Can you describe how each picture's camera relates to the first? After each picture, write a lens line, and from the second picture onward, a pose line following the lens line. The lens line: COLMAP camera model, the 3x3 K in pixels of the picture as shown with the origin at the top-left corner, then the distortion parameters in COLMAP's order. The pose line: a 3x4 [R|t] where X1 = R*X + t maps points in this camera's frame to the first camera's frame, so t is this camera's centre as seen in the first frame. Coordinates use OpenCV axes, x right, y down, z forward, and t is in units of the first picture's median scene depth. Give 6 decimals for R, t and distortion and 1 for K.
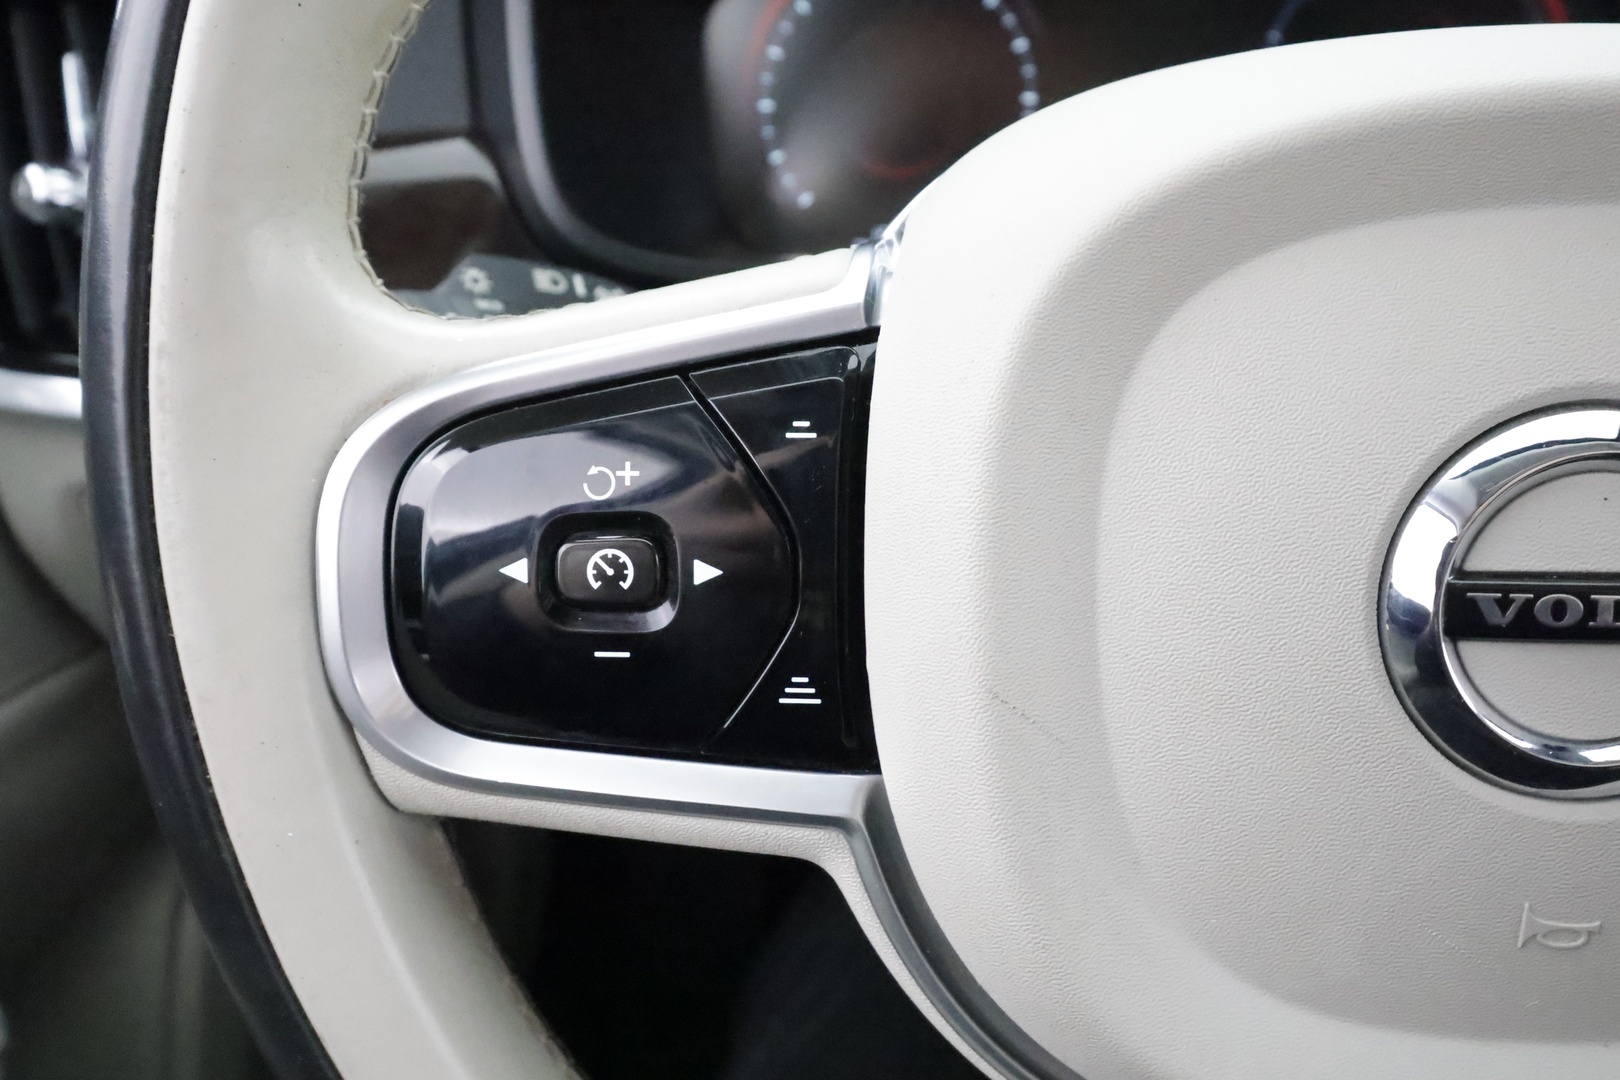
lens RADIAL K [[1280.5, 0, 810.0], [0, 1280.5, 540.0], [0, 0, 1]] dist [0.002870, 0.001878]
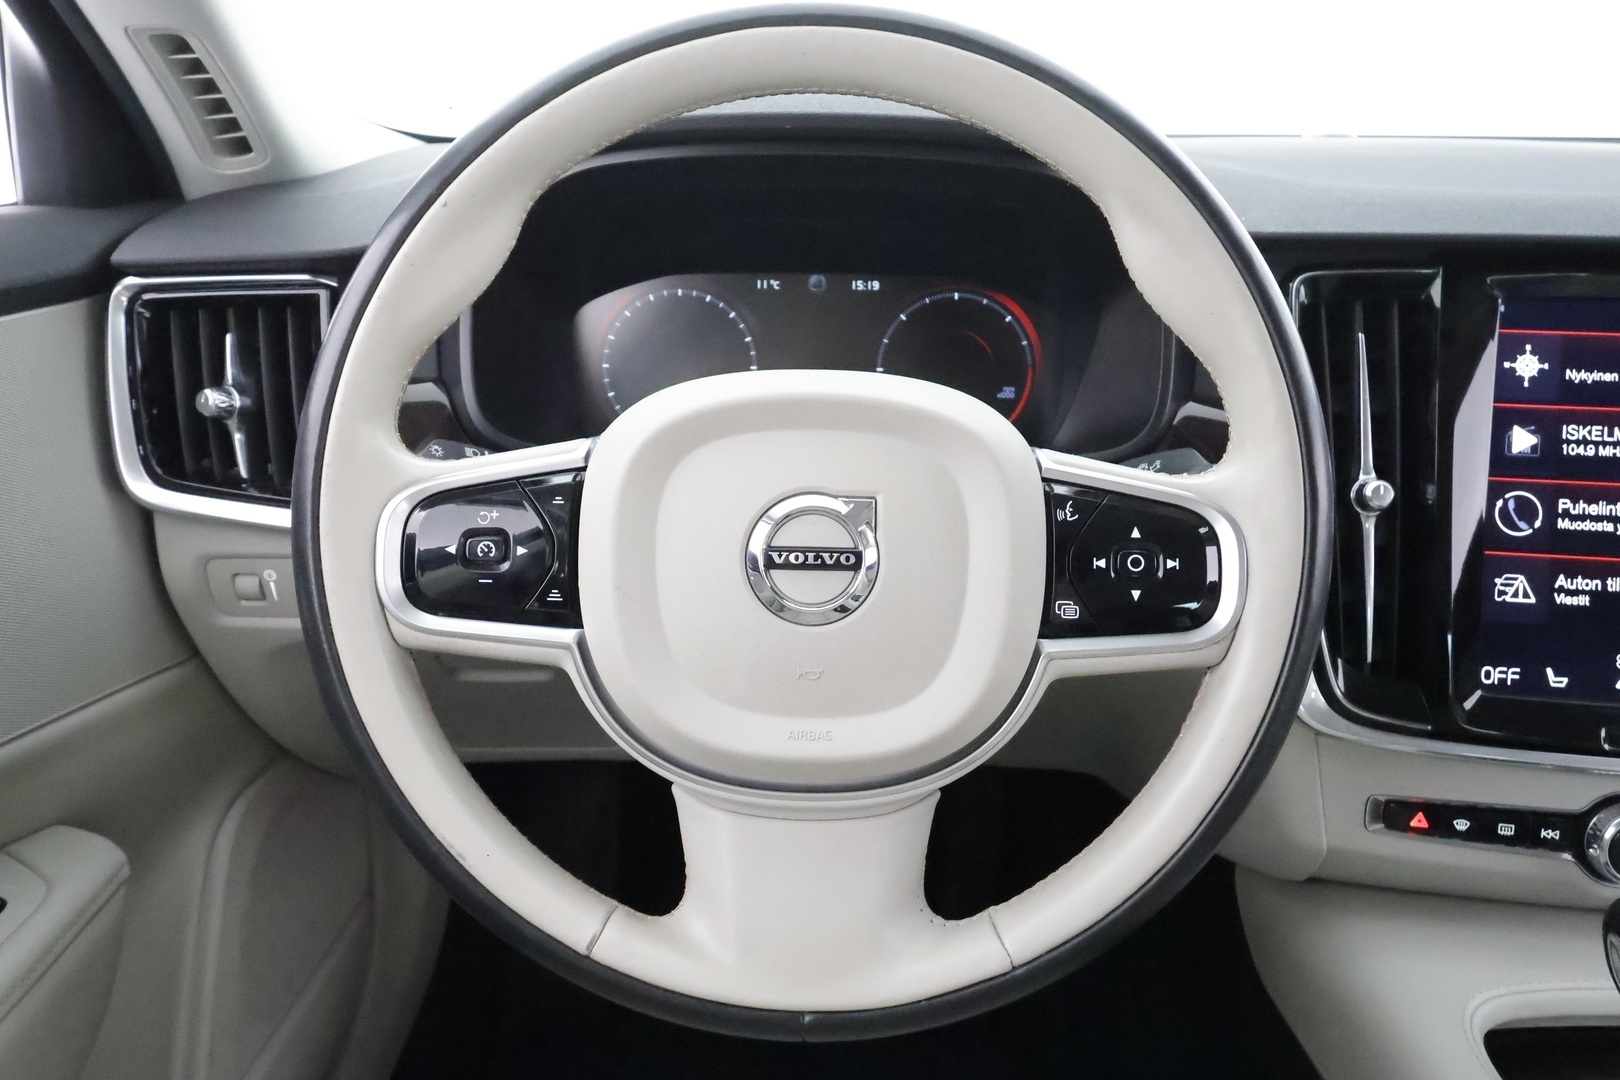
lens RADIAL K [[1186.2, 0, 810.0], [0, 1186.2, 540.0], [0, 0, 1]] dist [0.008226, -0.002415]
pose [[0.996940, 0.026328, 0.073603, 0.343857], [-0.014514, 0.987546, -0.156659, 0.388026], [-0.076811, 0.155111, 0.984906, -1.541465]]
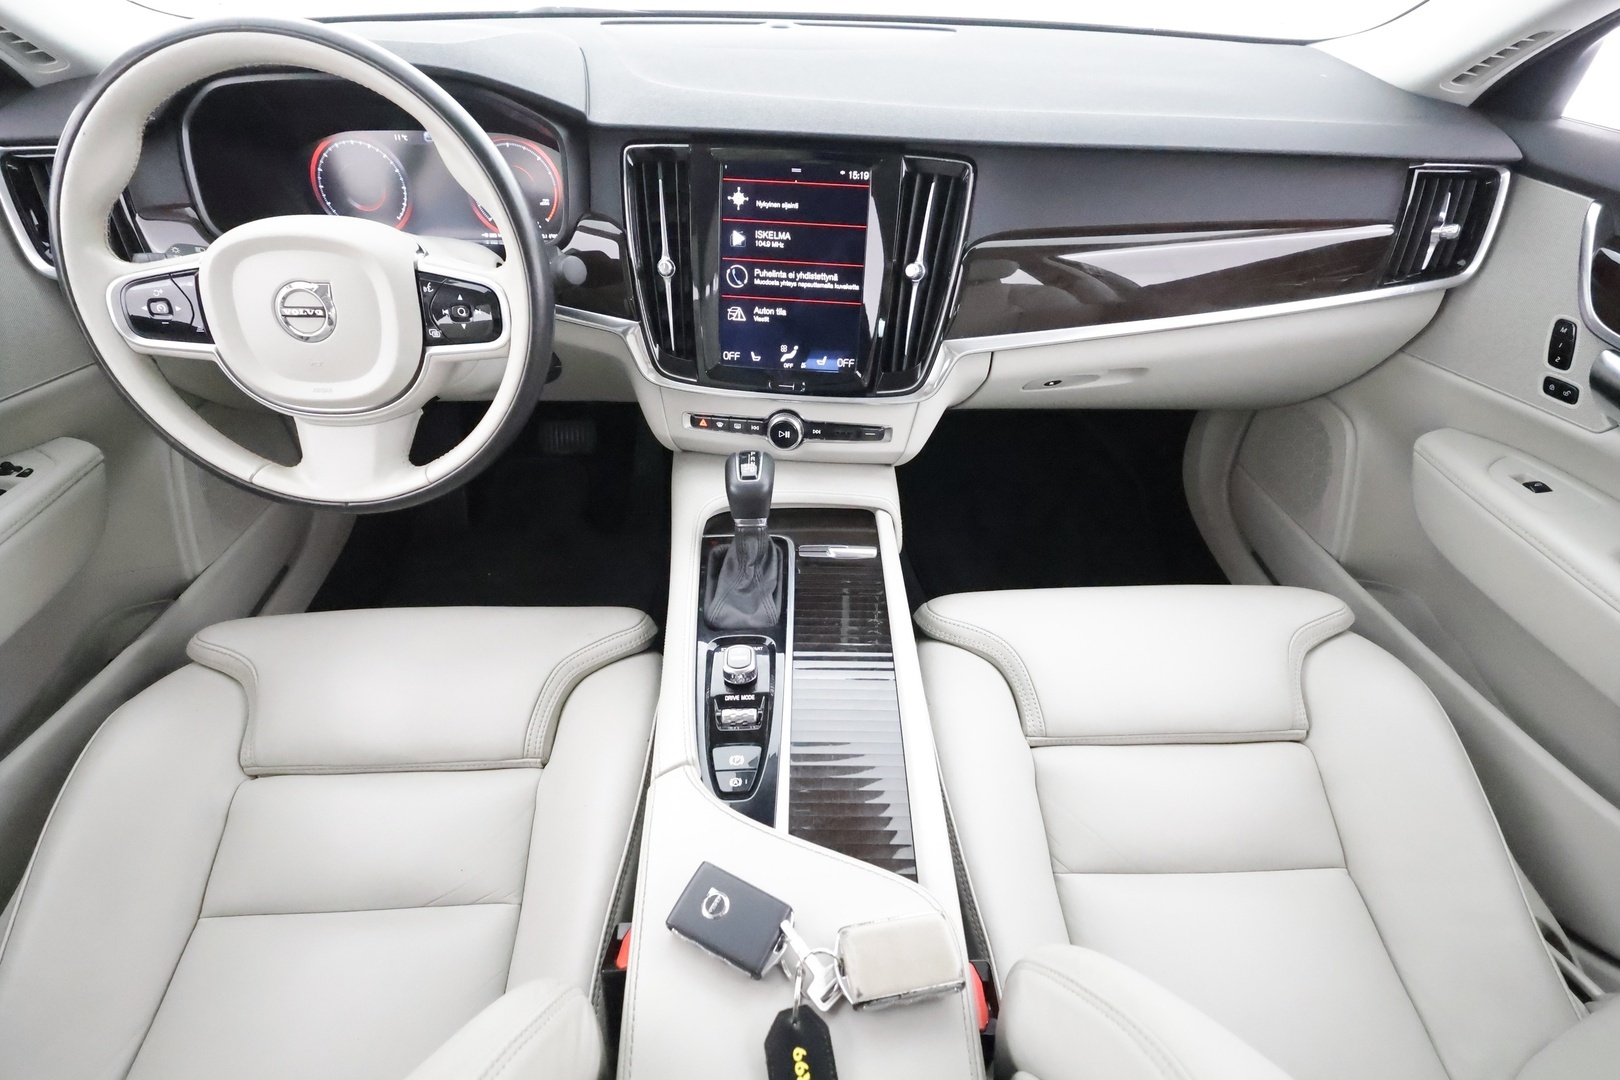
lens RADIAL K [[753.5, 0, 810.0], [0, 753.5, 540.0], [0, 0, 1]] dist [0.000162, 0.000395]
pose [[0.991690, -0.027993, 0.125568, 2.396523], [0.001205, 0.978019, 0.208511, 0.353081], [-0.128645, -0.206627, 0.969926, -3.069457]]
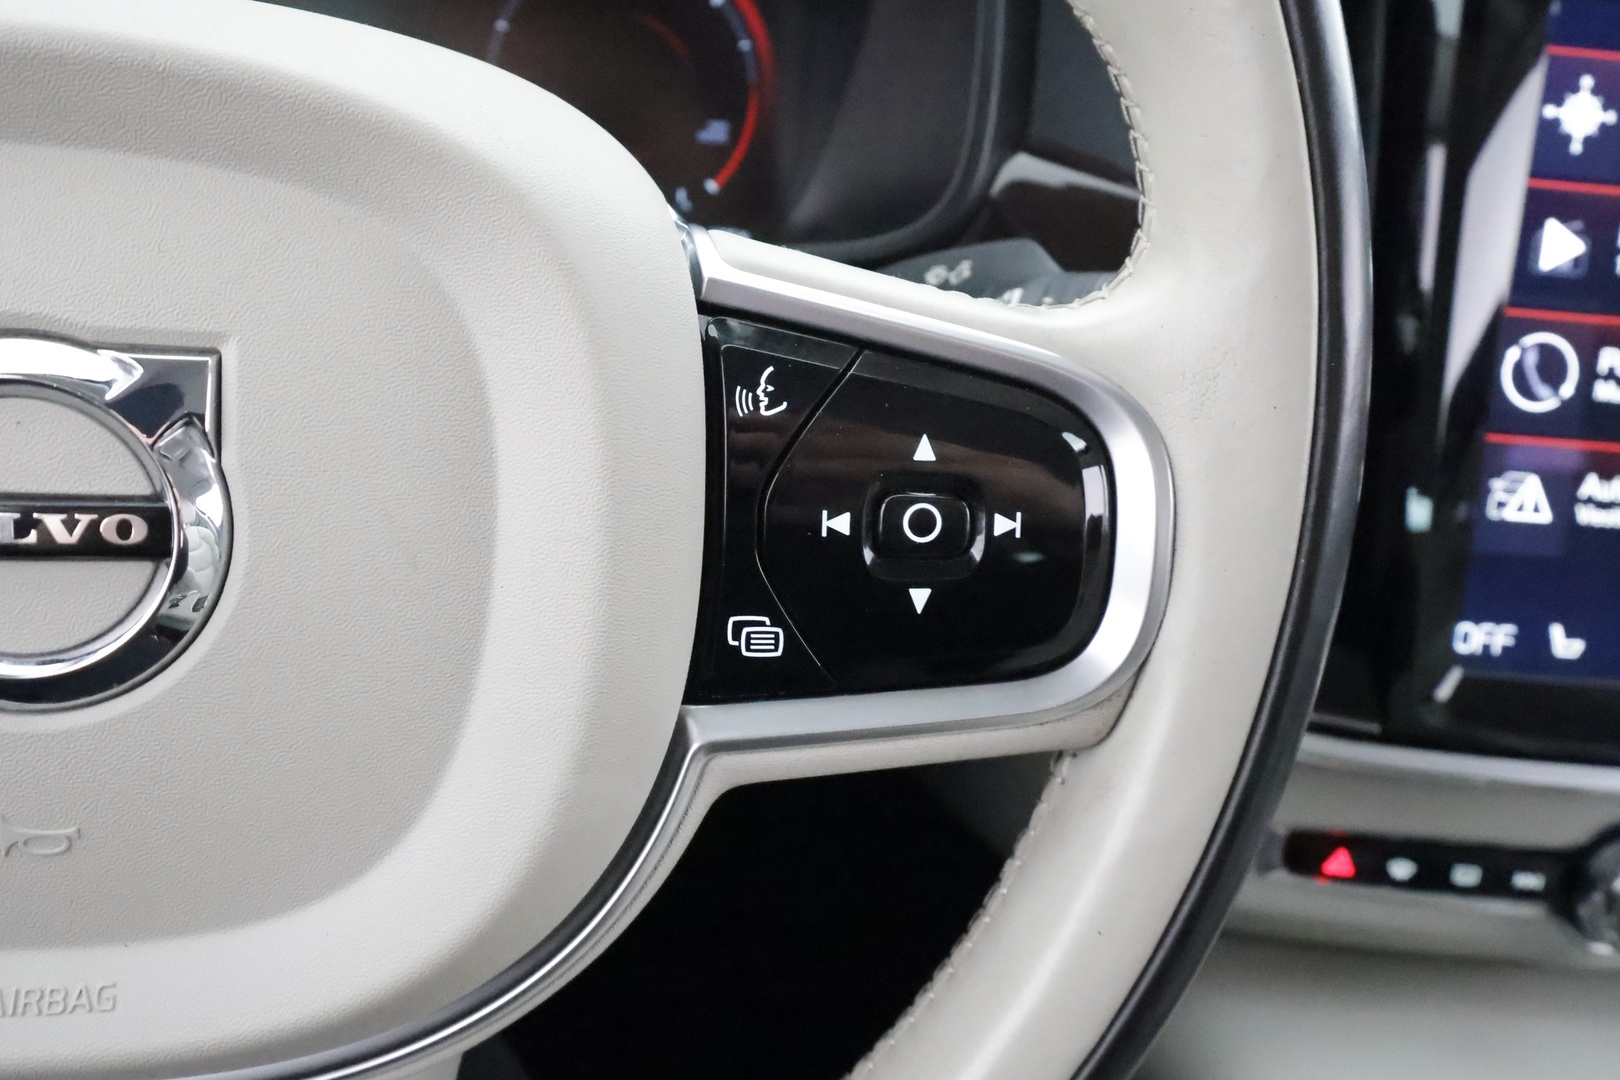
lens RADIAL K [[1280.5, 0, 810.0], [0, 1280.5, 540.0], [0, 0, 1]] dist [0.002870, 0.001878]
pose [[0.964280, 0.005525, 0.264826, 0.828498], [-0.006391, 0.999977, 0.002407, 0.045268], [-0.264807, -0.004013, 0.964293, -0.161335]]
